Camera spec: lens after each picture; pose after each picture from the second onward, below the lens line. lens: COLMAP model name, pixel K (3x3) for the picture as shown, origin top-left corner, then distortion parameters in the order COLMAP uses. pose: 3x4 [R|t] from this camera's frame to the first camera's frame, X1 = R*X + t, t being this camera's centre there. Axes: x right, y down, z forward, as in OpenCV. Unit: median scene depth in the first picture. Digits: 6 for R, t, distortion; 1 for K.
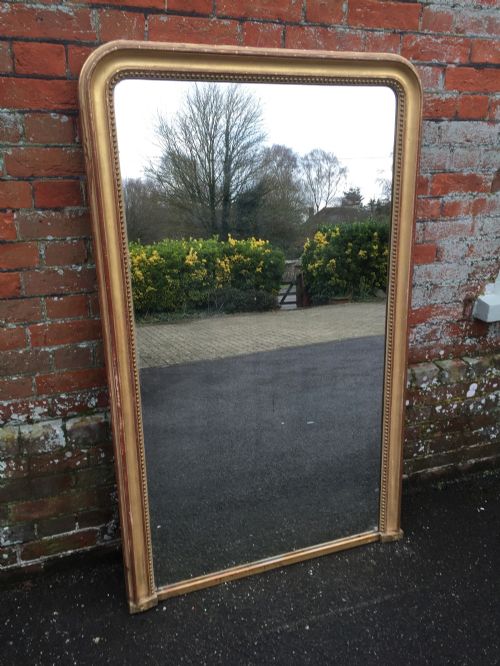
lens RADIAL K [[585.5, 0, 284.2], [0, 585.5, 368.0], [0, 0, 1]] dist [0.049067, -0.028146]
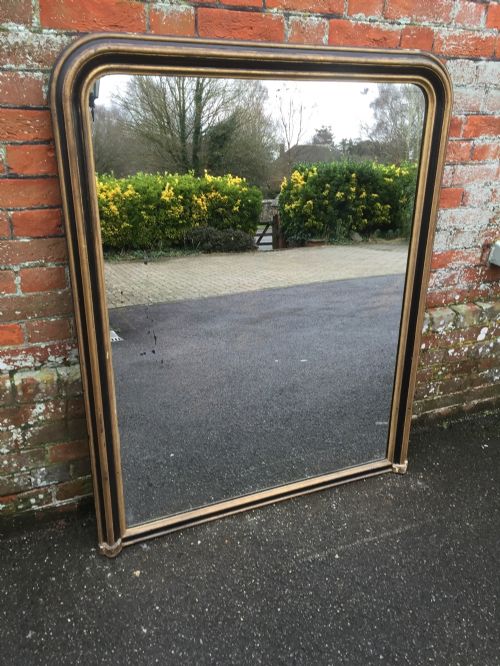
lens RADIAL K [[578.2, 0, 277.2], [0, 578.2, 361.5], [0, 0, 1]] dist [0.079290, -0.091576]
pose [[0.997455, 0.004449, 0.071165, -0.129957], [-0.011000, 0.995704, 0.091933, -0.005160], [-0.070450, -0.092482, 0.993219, 0.006938]]
